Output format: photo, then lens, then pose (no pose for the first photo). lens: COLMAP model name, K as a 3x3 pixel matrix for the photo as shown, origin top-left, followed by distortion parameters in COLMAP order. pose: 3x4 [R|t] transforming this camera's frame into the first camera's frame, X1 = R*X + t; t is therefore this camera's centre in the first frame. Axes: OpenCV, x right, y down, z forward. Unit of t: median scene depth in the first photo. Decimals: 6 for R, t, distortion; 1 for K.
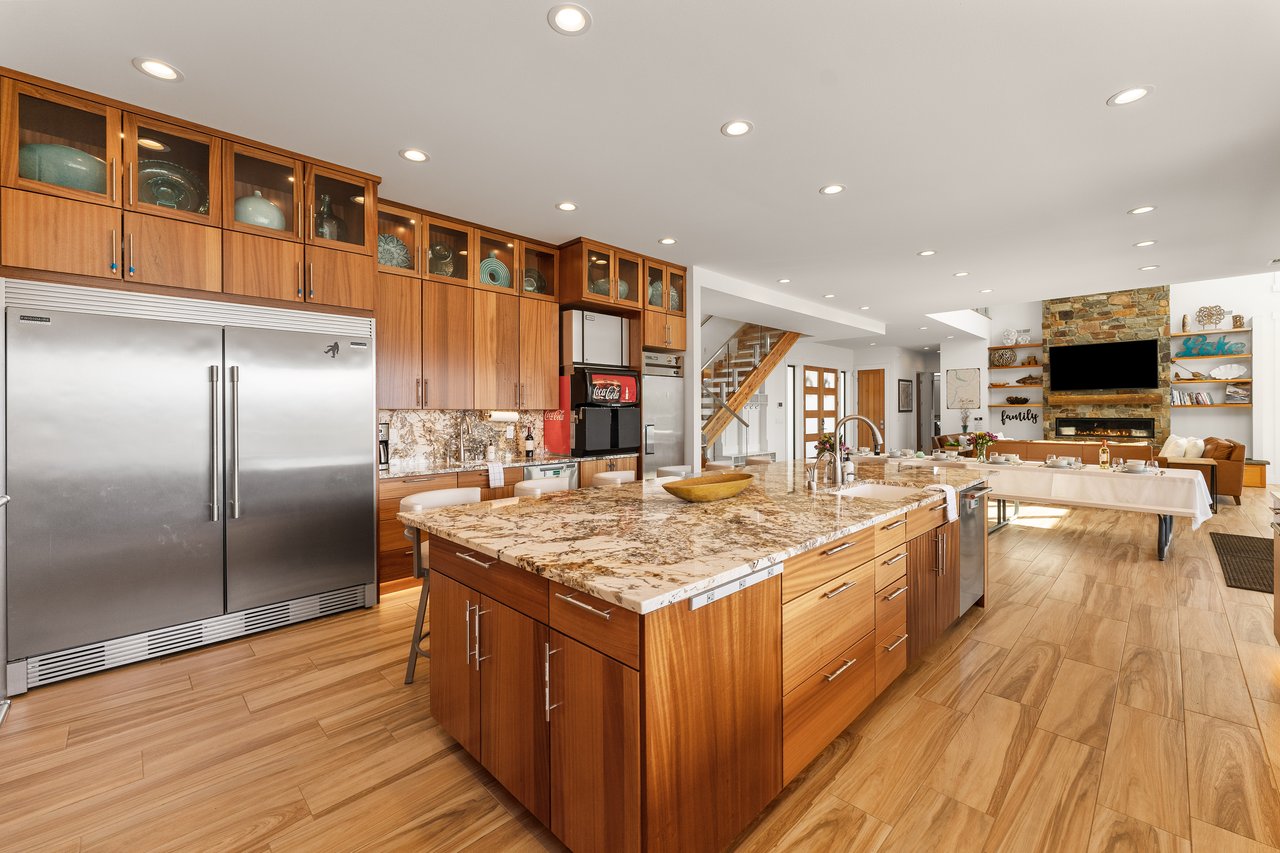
lens RADIAL K [[522.2, 0, 637.5], [0, 522.2, 411.8], [0, 0, 1]] dist [0.001853, -0.000013]
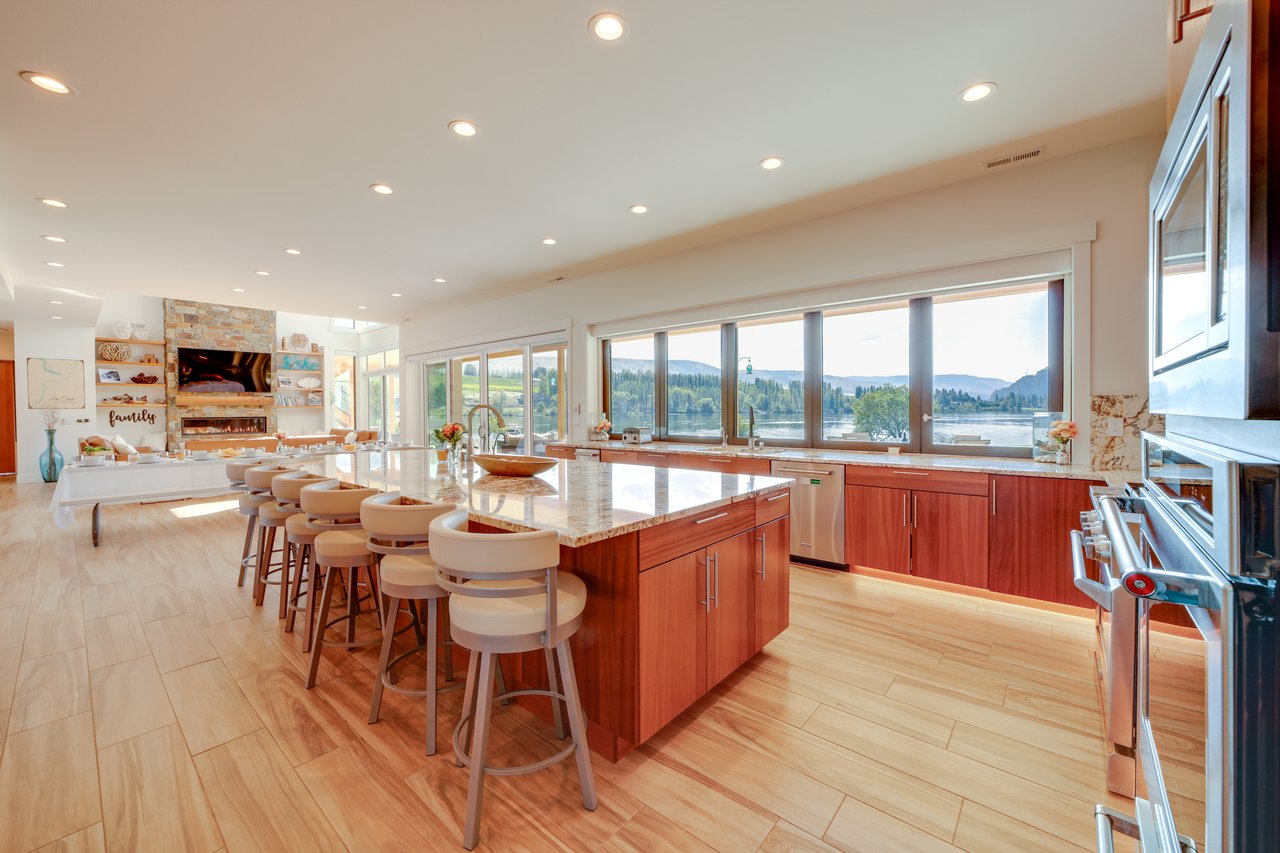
lens RADIAL K [[494.3, 0, 632.3], [0, 494.3, 430.1], [0, 0, 1]] dist [-0.009936, 0.003213]
pose [[-0.069779, -0.036036, 0.996911, -0.225426], [0.008824, 0.999286, 0.036740, 0.008223], [-0.997523, 0.011361, -0.069412, 0.204737]]
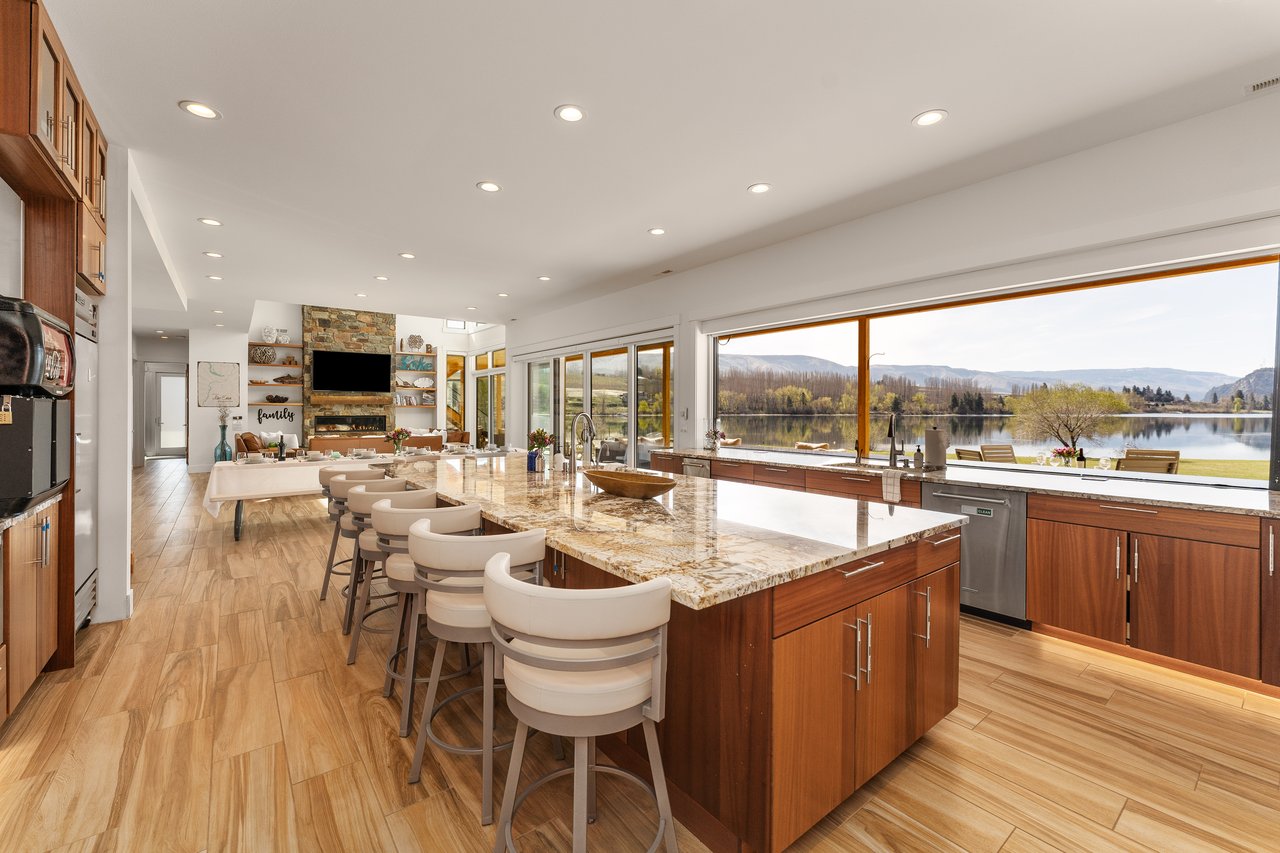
lens RADIAL K [[522.2, 0, 632.3], [0, 522.2, 431.5], [0, 0, 1]] dist [0.001853, -0.000013]
pose [[0.133343, -0.038217, 0.990333, -0.204611], [-0.001051, 0.999250, 0.038703, 0.001380], [-0.991069, -0.006201, 0.133203, 0.210438]]
